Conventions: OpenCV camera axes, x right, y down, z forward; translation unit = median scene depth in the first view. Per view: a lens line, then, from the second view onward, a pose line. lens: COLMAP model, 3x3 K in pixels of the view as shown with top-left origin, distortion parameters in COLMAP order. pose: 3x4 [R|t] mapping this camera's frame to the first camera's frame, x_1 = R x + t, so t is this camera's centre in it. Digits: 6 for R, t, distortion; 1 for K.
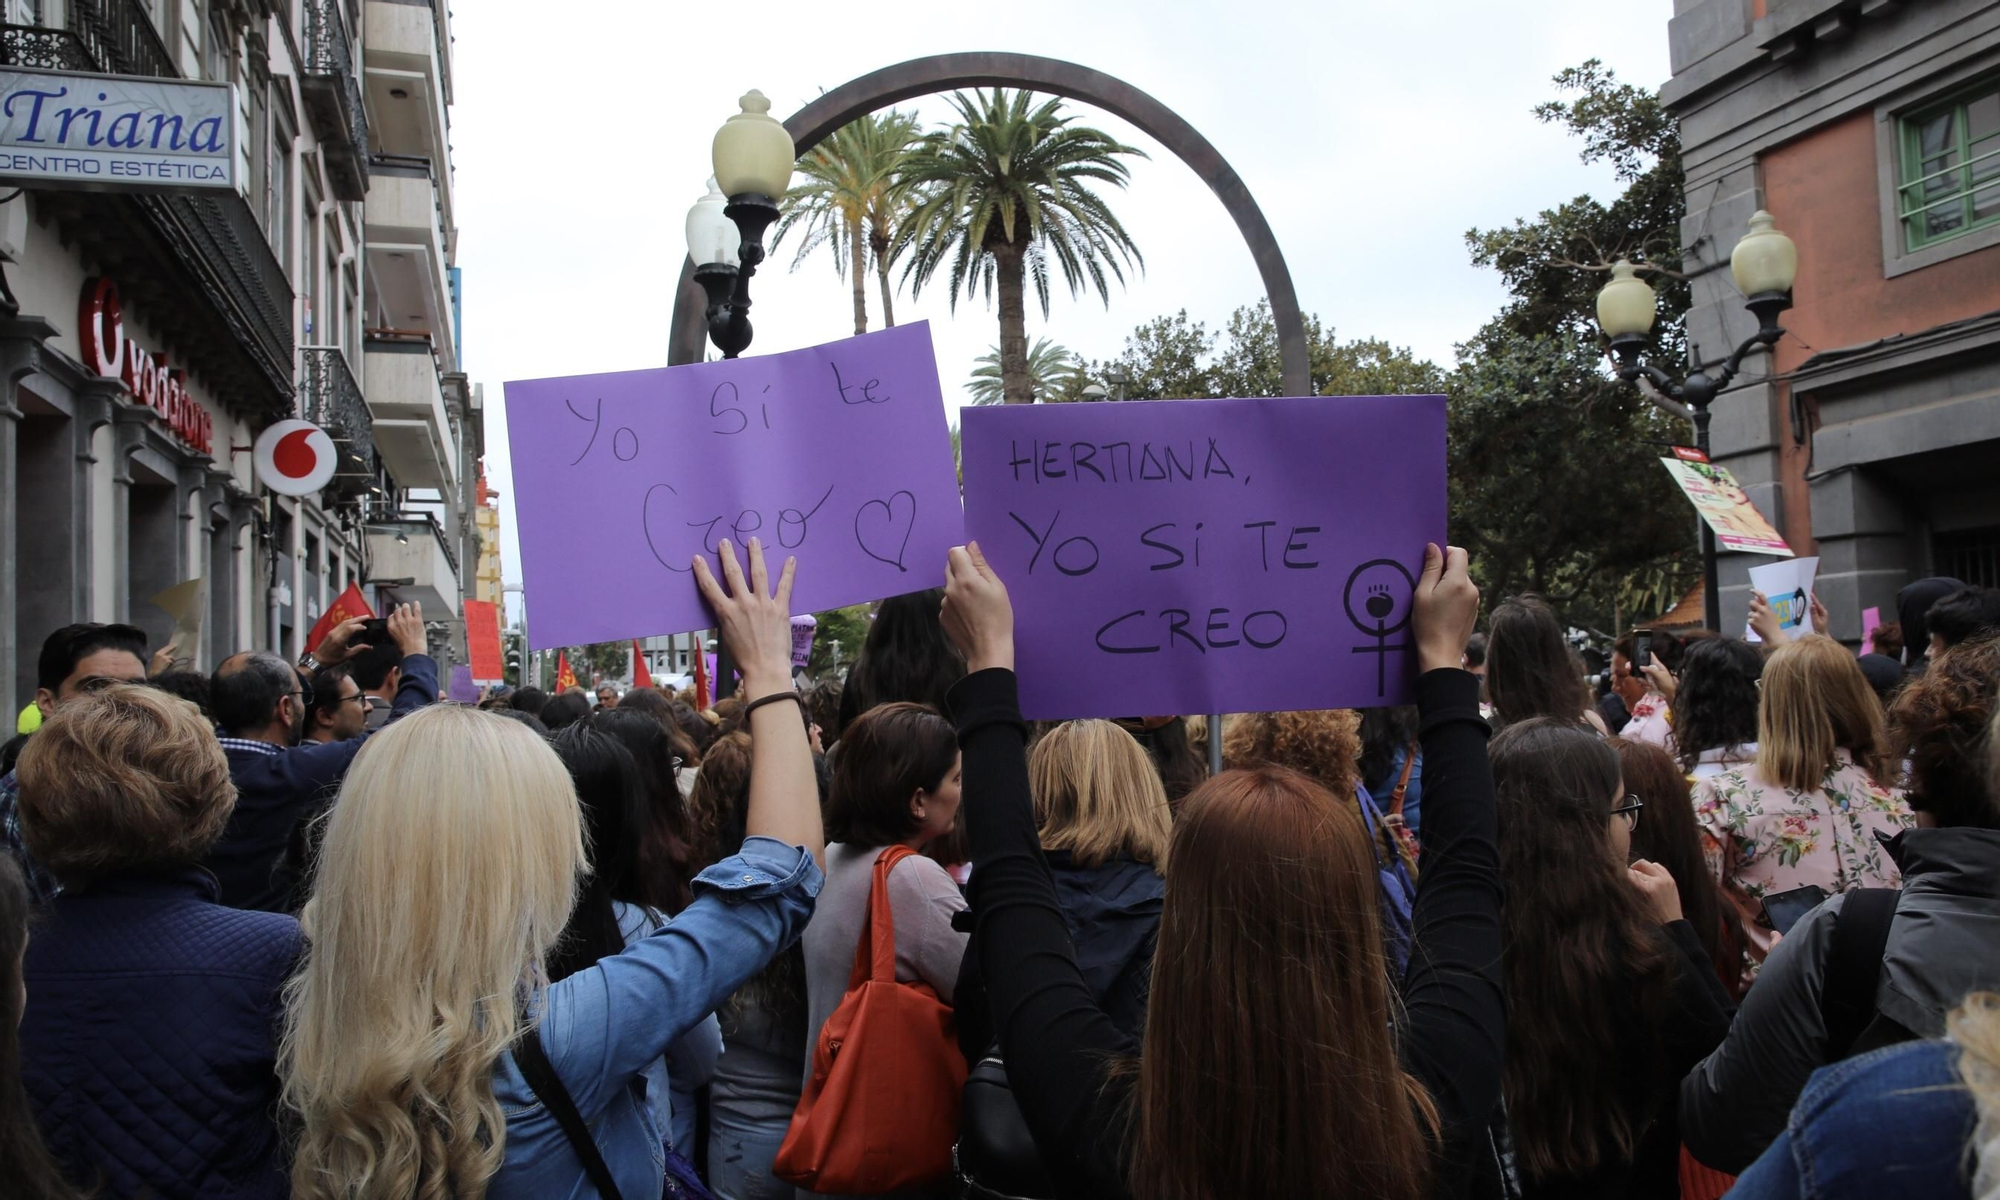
lens RADIAL K [[1507.2, 0, 1051.7], [0, 1507.2, 635.9], [0, 0, 1]] dist [-0.060424, -0.000964]
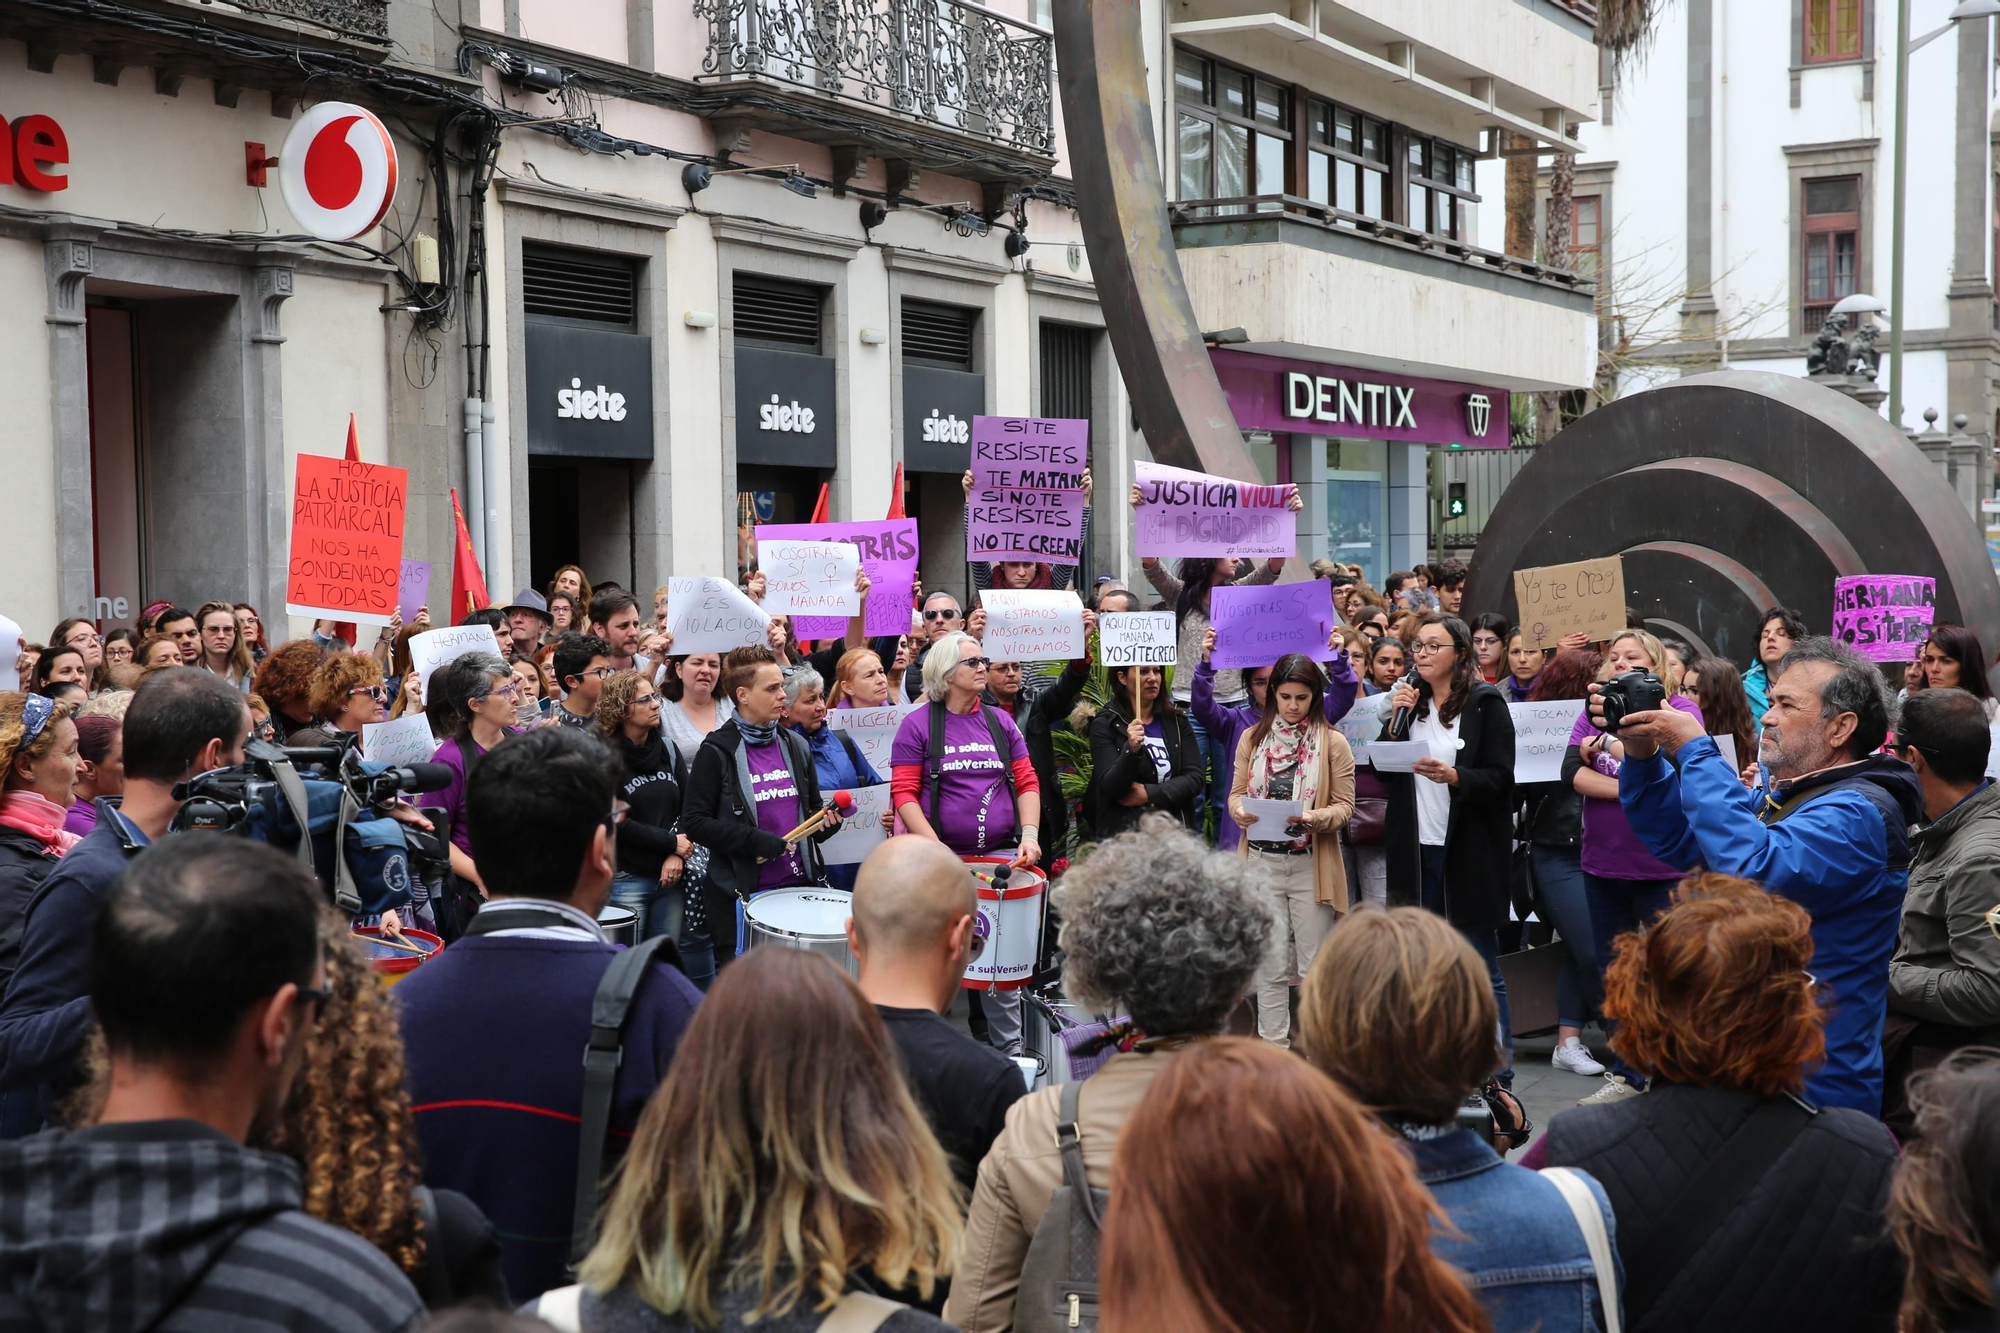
lens RADIAL K [[3008.7, 0, 1005.7], [0, 3008.7, 665.0], [0, 0, 1]] dist [0.104748, 0.000000]
pose [[0.705934, 0.046755, -0.706733, 0.210119], [0.021702, 0.995922, 0.087564, -0.013676], [0.707945, -0.077152, 0.702041, 0.164413]]
